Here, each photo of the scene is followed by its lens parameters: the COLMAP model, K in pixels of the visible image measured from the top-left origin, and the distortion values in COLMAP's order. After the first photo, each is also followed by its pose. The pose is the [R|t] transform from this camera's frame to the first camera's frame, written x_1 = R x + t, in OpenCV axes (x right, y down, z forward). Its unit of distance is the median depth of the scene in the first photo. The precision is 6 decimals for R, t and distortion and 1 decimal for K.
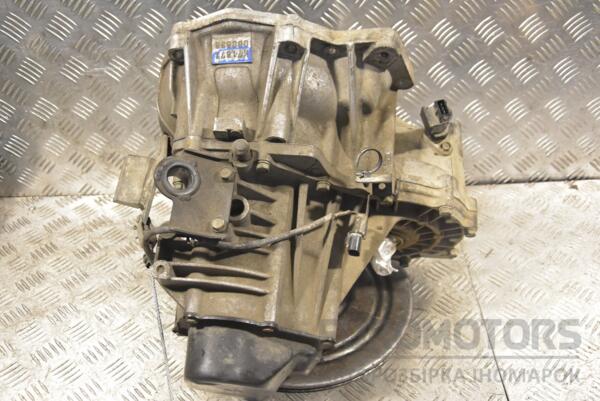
lens RADIAL K [[631.7, 0, 300.0], [0, 631.7, 200.5], [0, 0, 1]] dist [0.053761, 0.028615]
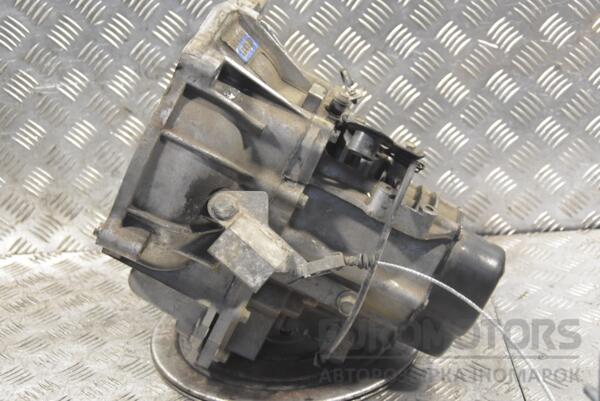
lens RADIAL K [[1125.4, 0, 300.0], [0, 1125.4, 200.5], [0, 0, 1]] dist [0.489482, 0.076062]
pose [[0.999702, -0.014273, -0.019811, 0.045243], [0.008591, 0.965082, -0.261808, 0.338803], [0.022856, 0.261560, 0.964917, -0.432661]]
